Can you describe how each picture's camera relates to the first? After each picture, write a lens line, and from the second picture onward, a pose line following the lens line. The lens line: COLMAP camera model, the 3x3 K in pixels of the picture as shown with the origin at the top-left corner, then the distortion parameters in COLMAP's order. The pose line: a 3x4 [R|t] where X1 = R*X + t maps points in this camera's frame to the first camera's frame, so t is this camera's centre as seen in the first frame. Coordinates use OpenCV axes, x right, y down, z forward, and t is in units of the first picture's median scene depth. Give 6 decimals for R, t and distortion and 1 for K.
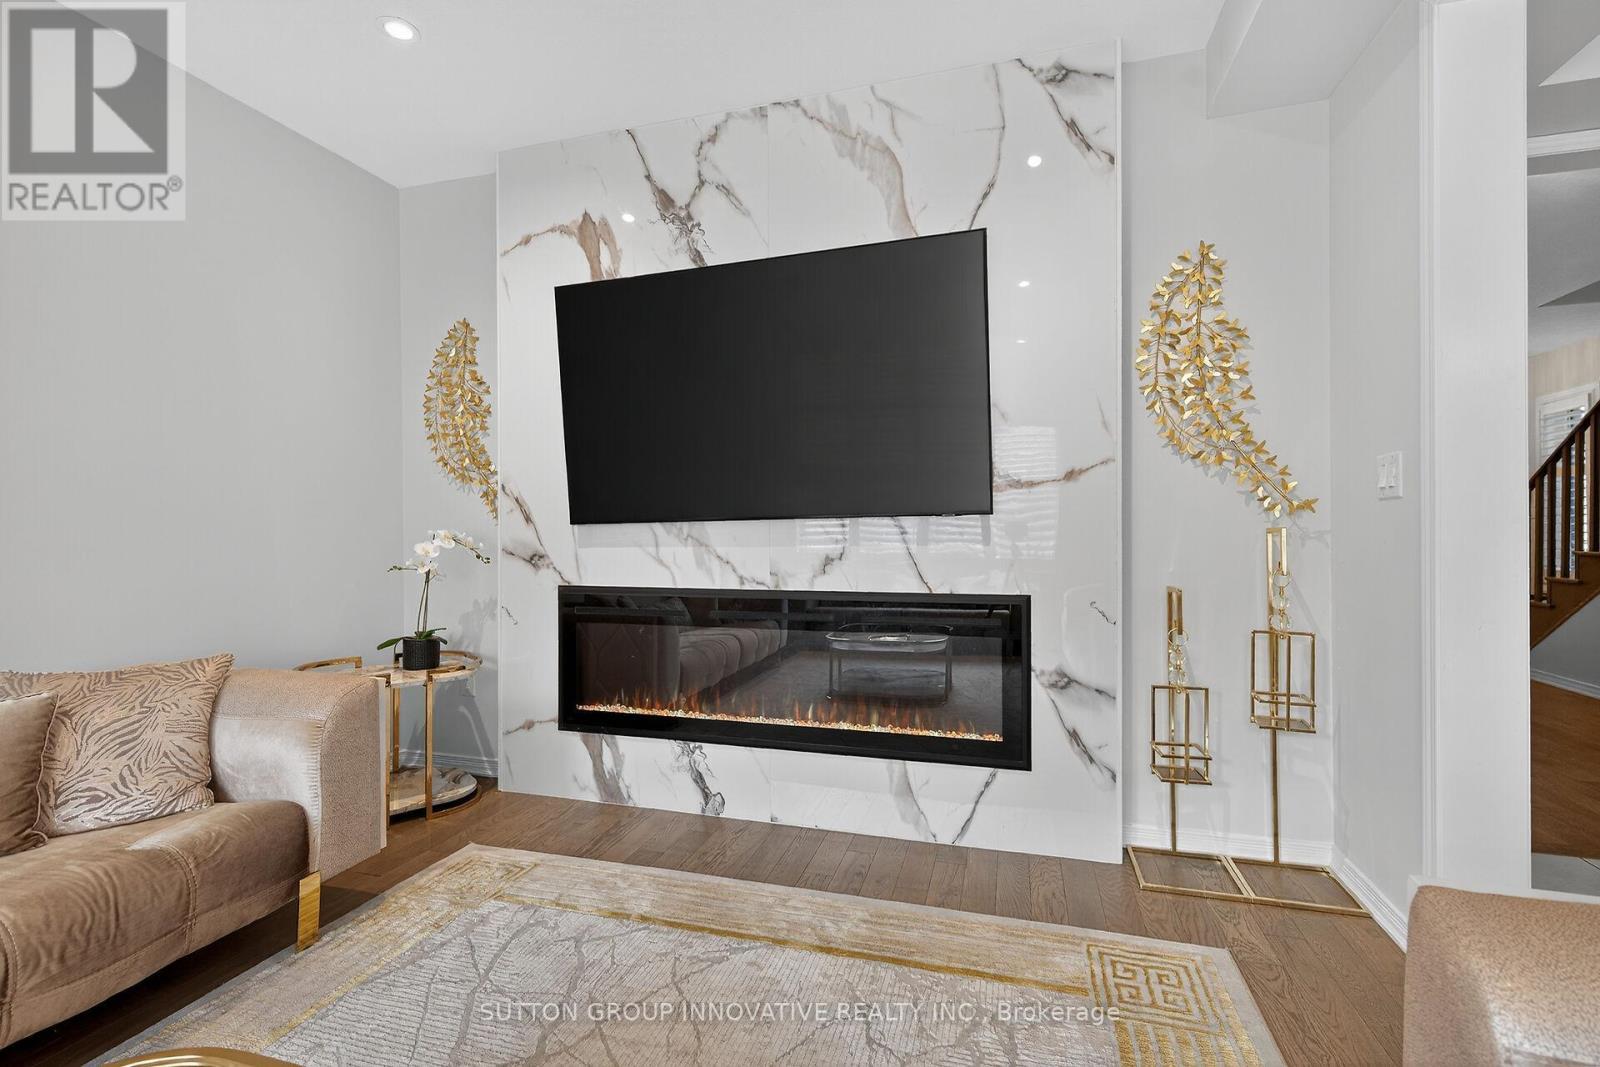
lens RADIAL K [[731.0, 0, 762.5], [0, 731.0, 530.7], [0, 0, 1]] dist [0.008651, 0.000090]
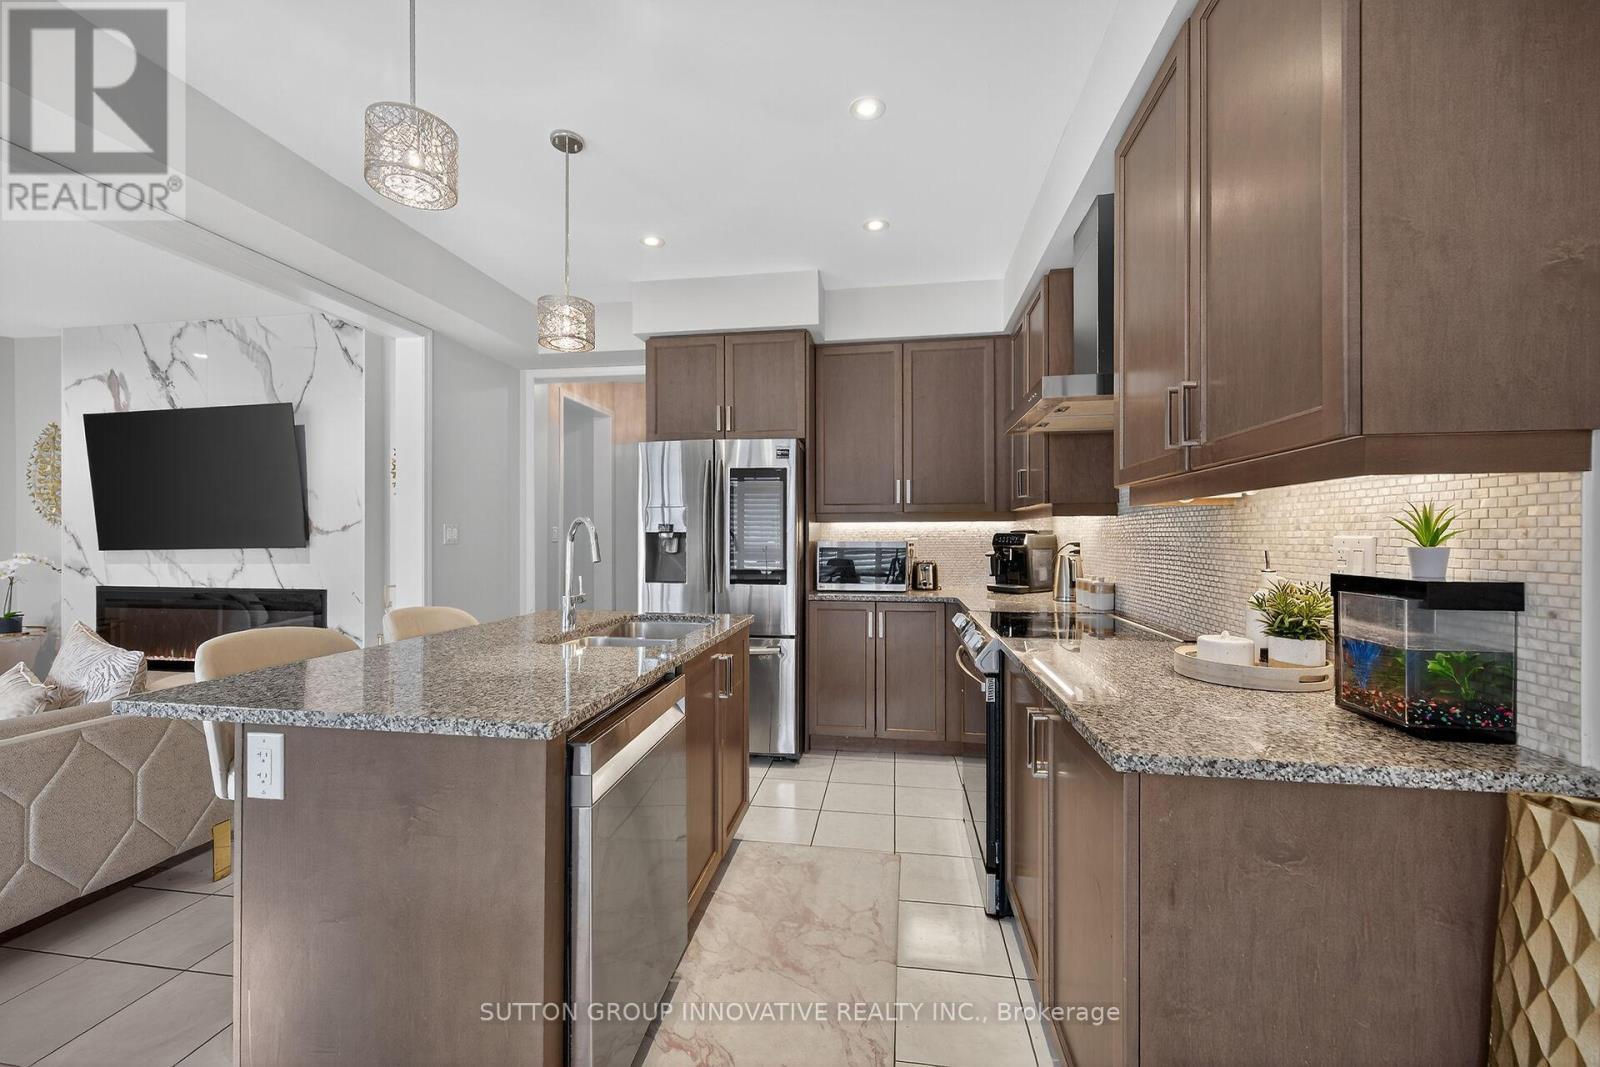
lens RADIAL K [[636.1, 0, 798.3], [0, 636.1, 537.5], [0, 0, 1]] dist [-0.000095, -0.000463]
pose [[0.988328, 0.004077, 0.152285, 1.201639], [-0.004560, 0.999986, 0.002818, -0.053415], [-0.152272, -0.003479, 0.988333, -0.771831]]
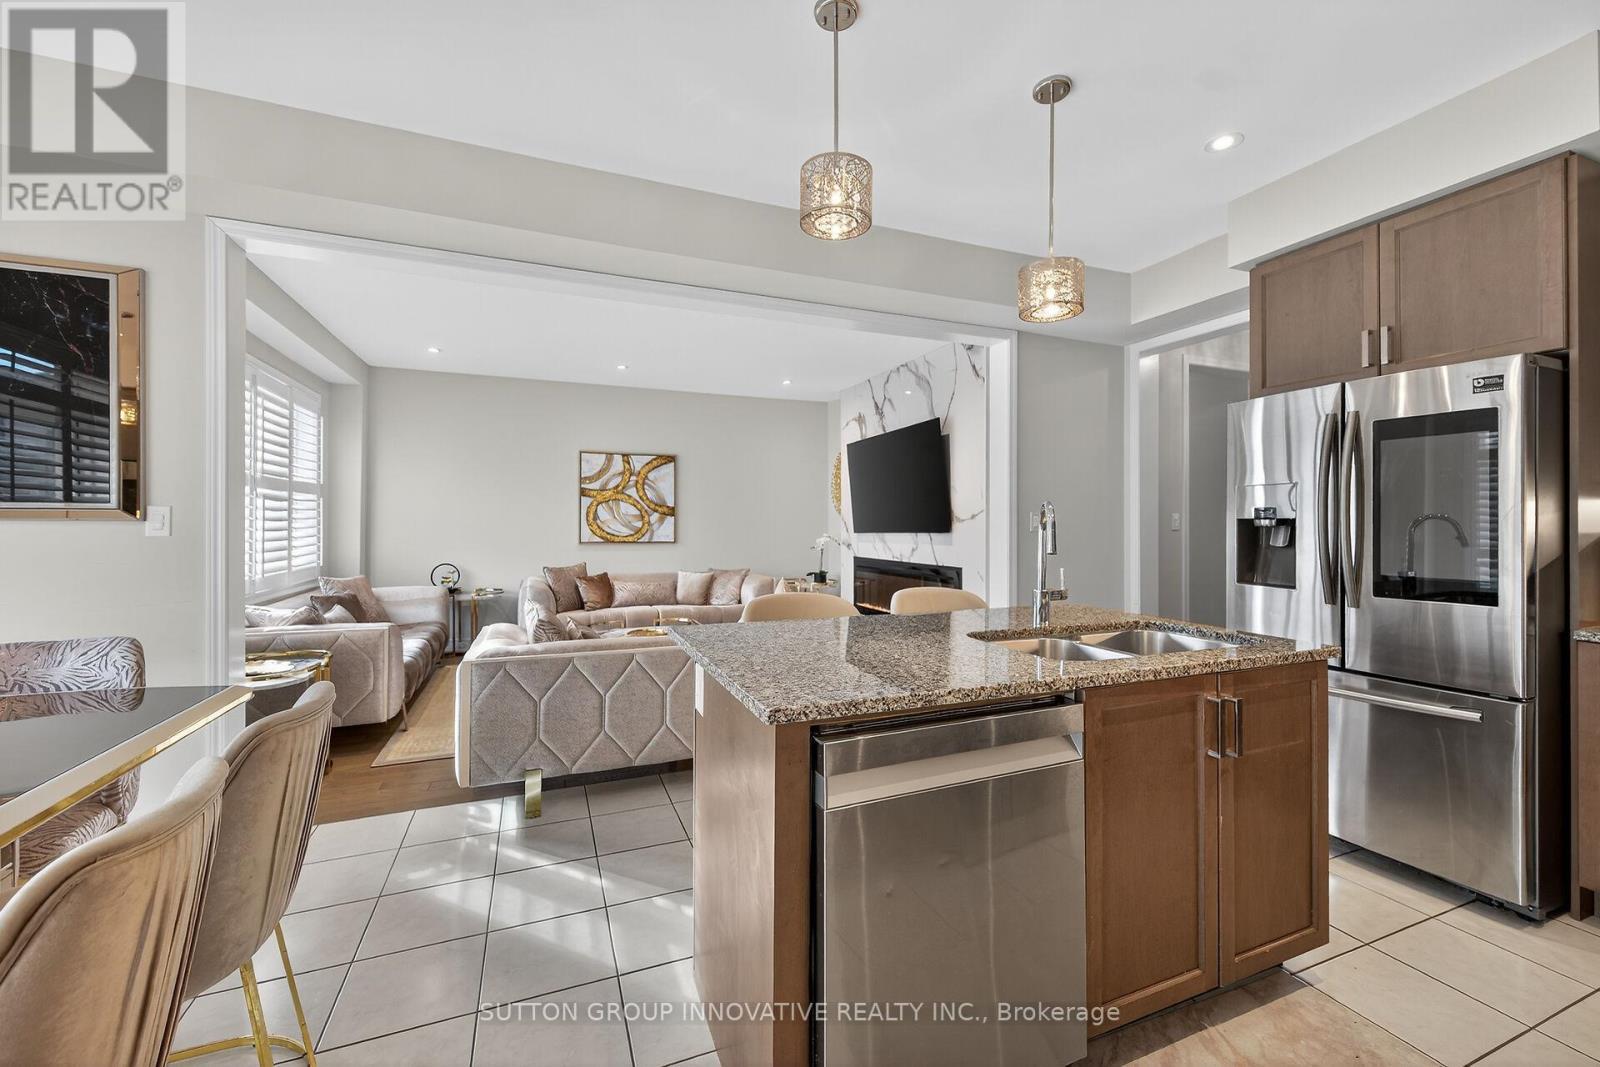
lens RADIAL K [[625.8, 0, 798.9], [0, 625.8, 521.0], [0, 0, 1]] dist [0.003032, -0.000081]
pose [[0.640746, 0.001365, -0.767752, 1.400704], [-0.002048, 0.999998, 0.000068, -0.054056], [0.767750, 0.001529, 0.640748, -0.616231]]
